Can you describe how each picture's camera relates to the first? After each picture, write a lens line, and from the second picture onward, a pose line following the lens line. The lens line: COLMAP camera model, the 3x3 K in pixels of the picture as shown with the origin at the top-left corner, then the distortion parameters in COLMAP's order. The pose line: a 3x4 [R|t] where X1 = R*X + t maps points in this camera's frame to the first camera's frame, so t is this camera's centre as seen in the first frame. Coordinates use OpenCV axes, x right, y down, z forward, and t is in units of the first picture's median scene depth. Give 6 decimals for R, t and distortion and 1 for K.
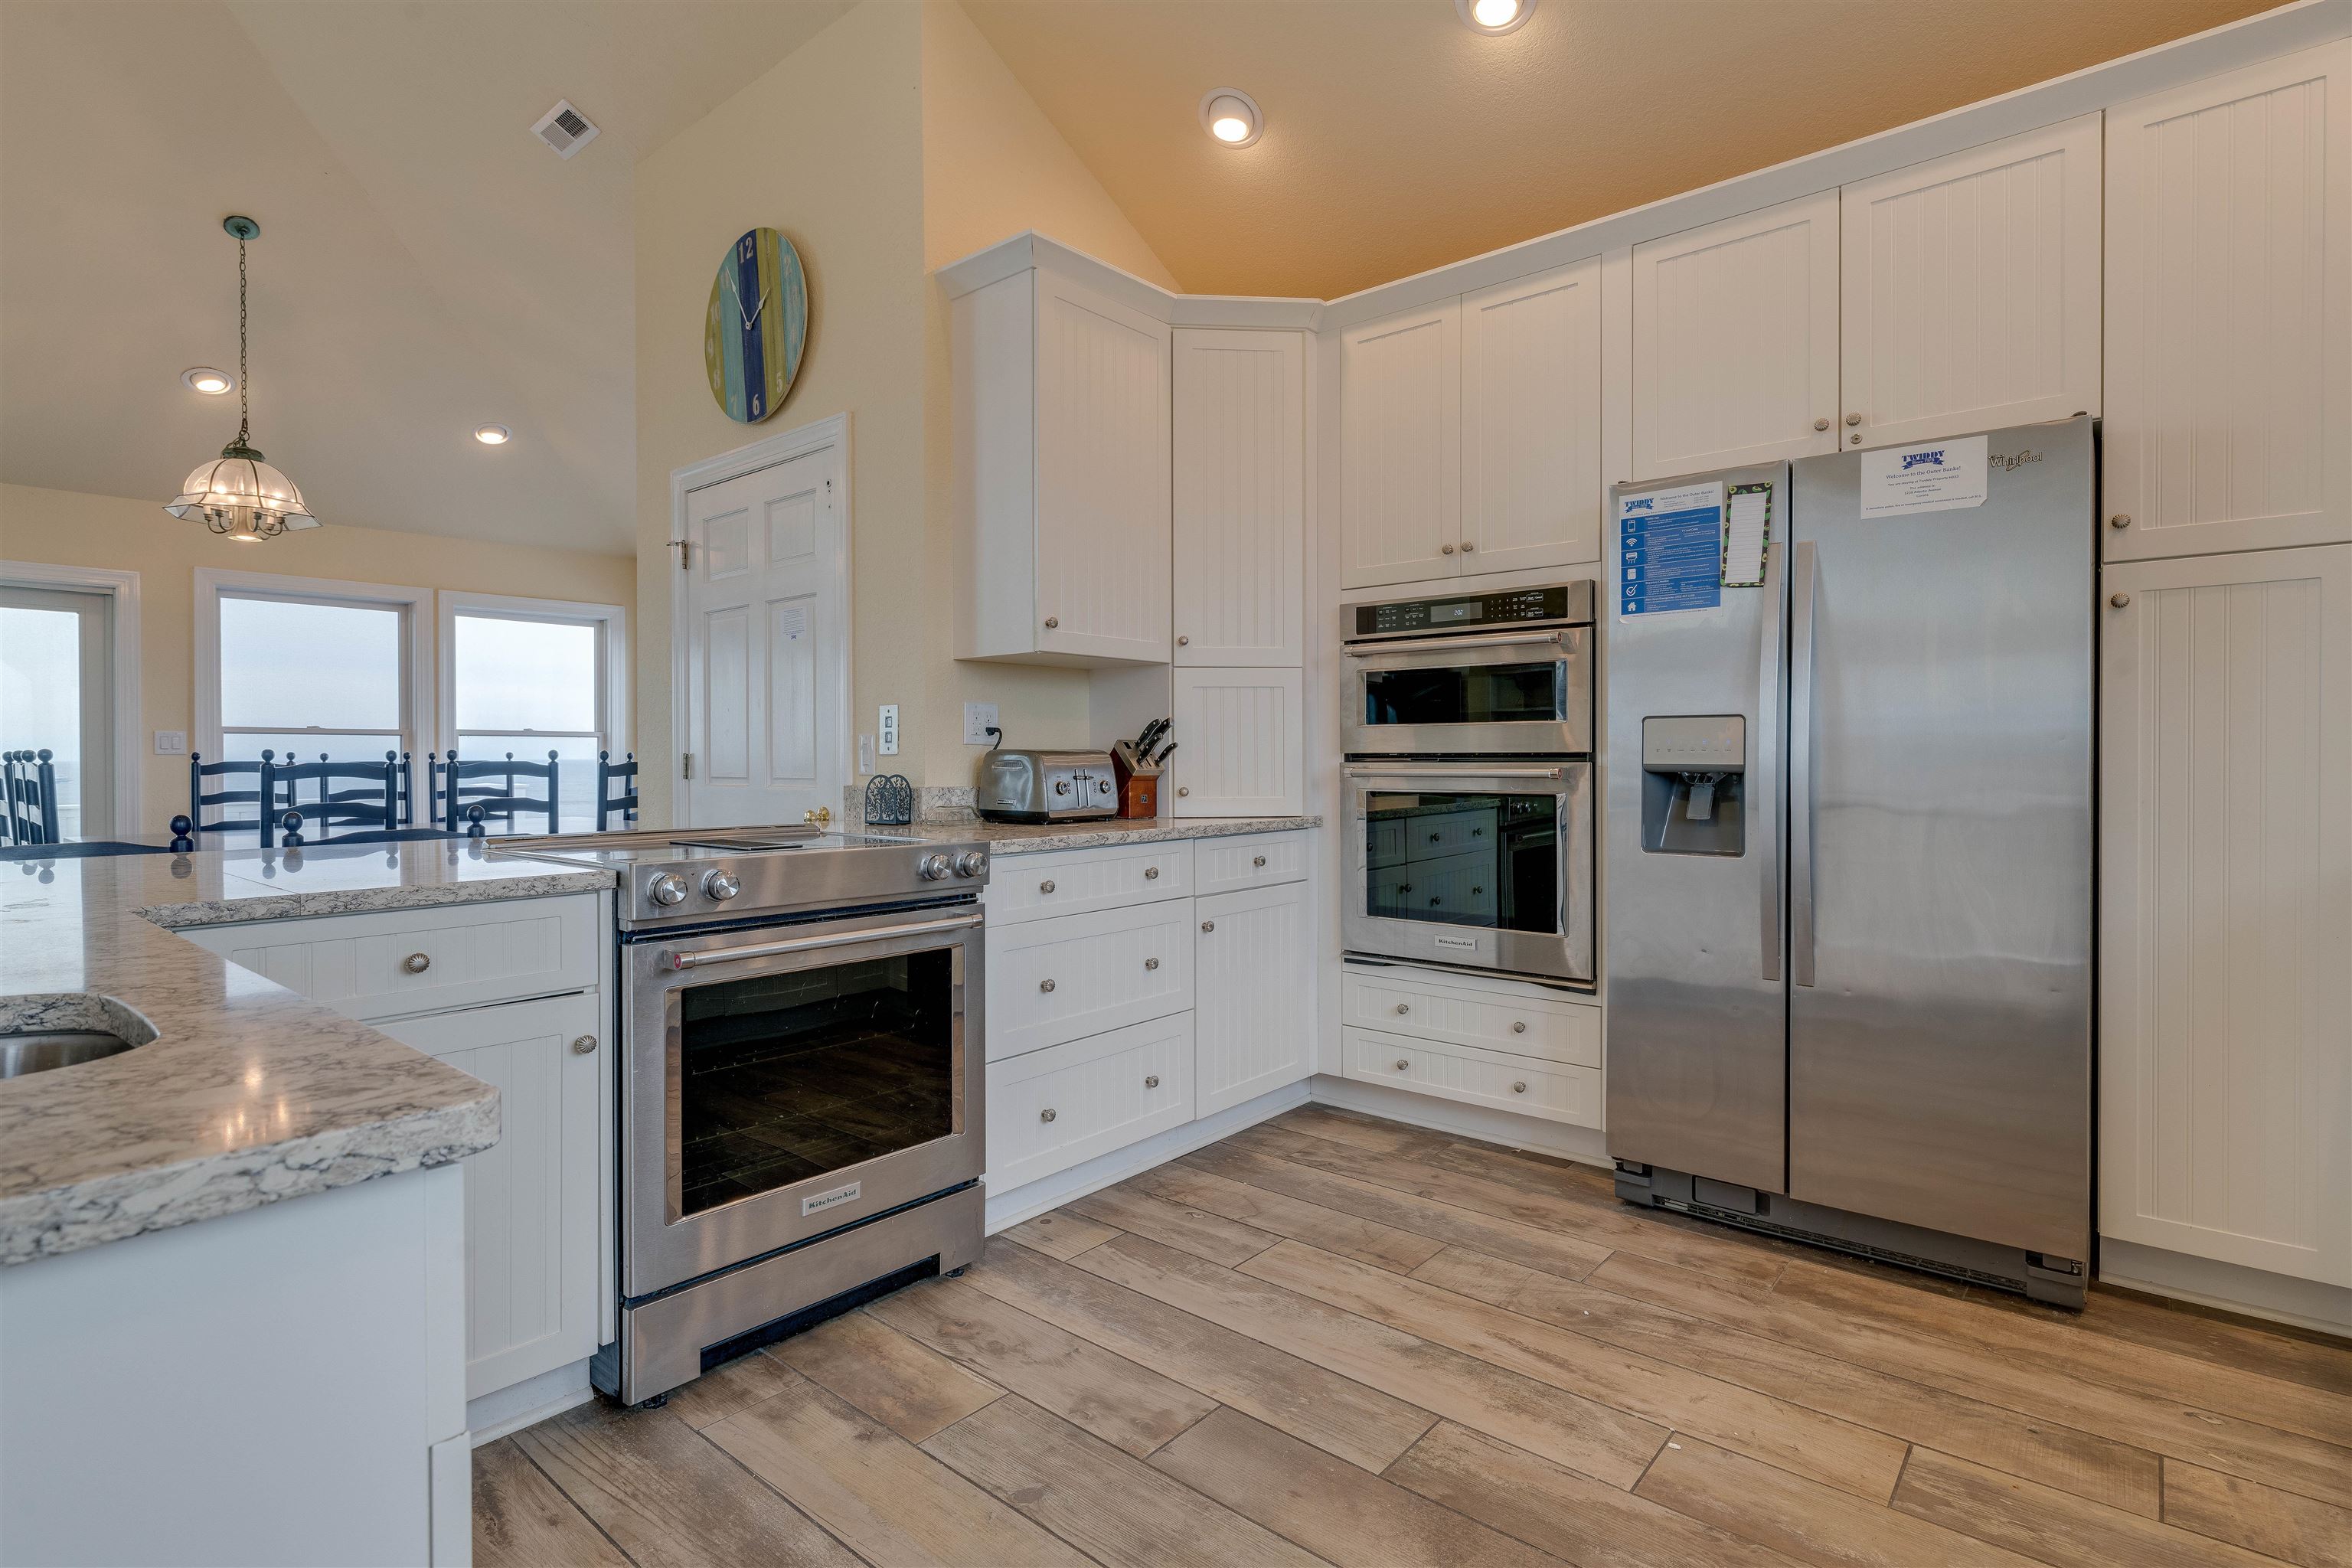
lens RADIAL K [[1151.8, 0, 1205.5], [0, 1151.8, 767.3], [0, 0, 1]] dist [-0.001470, -0.000073]
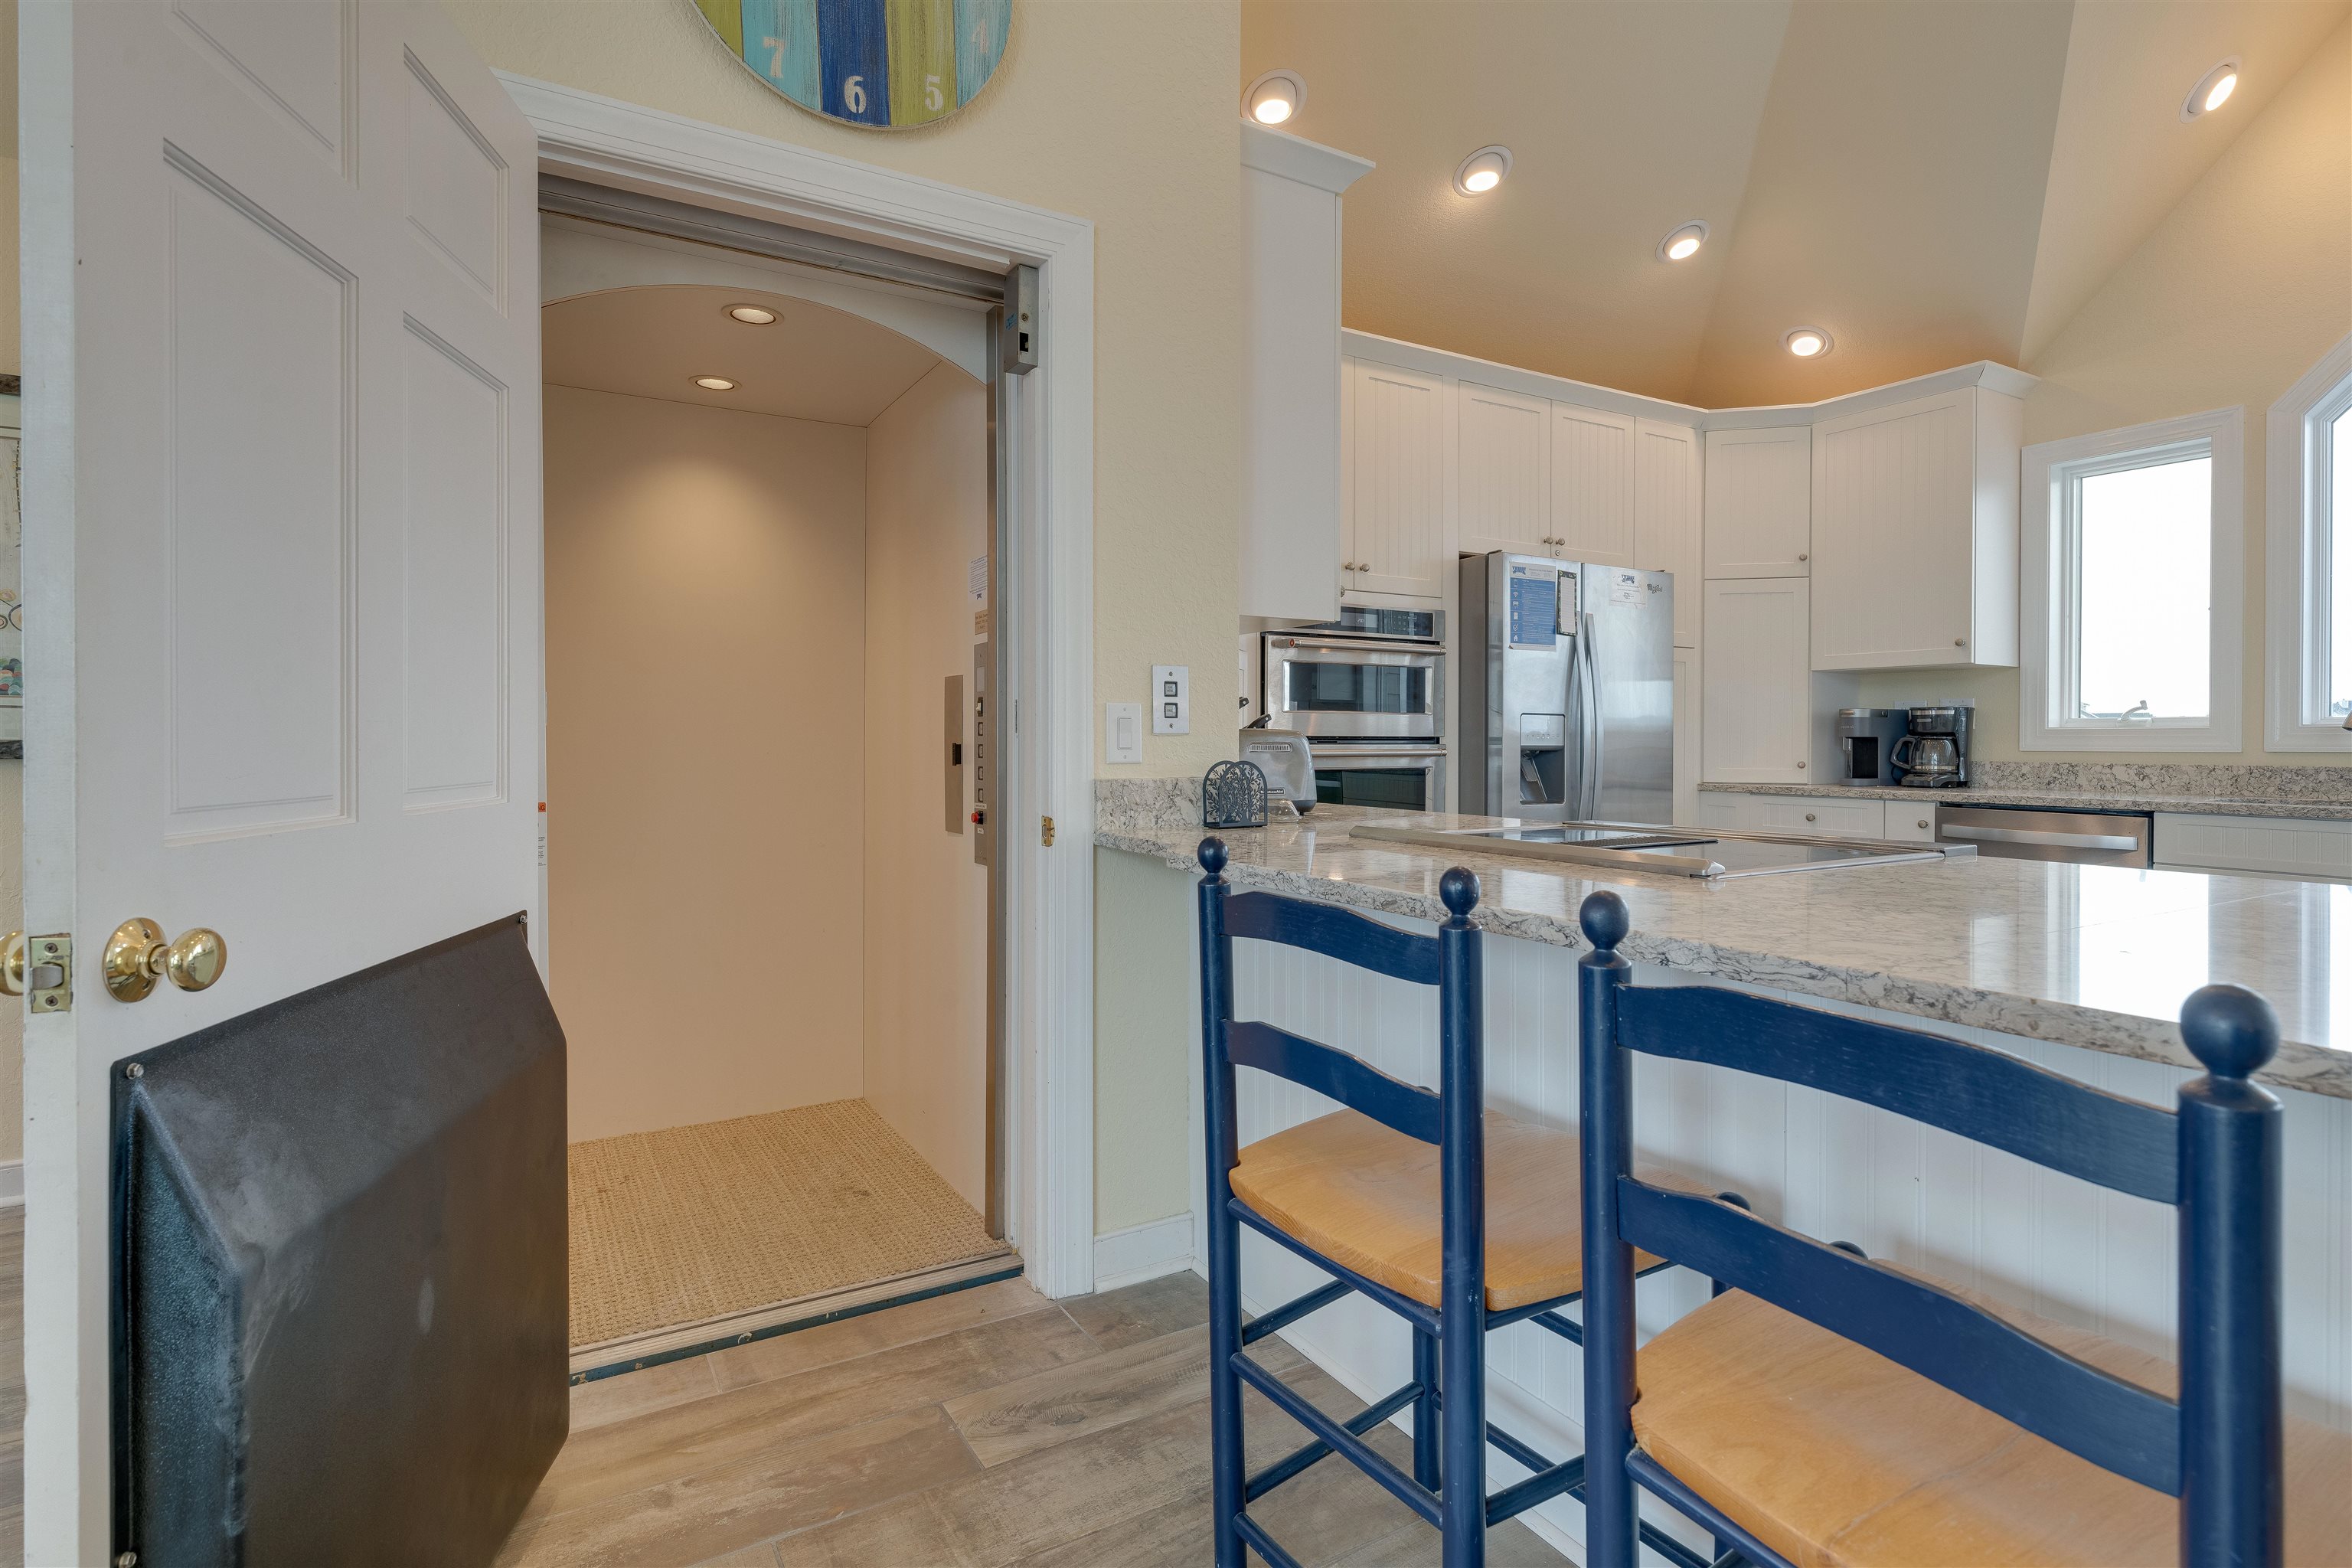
lens RADIAL K [[1146.3, 0, 1159.0], [0, 1146.3, 741.5], [0, 0, 1]] dist [0.002263, 0.000883]
pose [[0.344834, 0.001337, 0.938663, -1.235222], [0.004620, 0.999984, -0.003122, -0.005244], [-0.938652, 0.005413, 0.344822, 0.981017]]
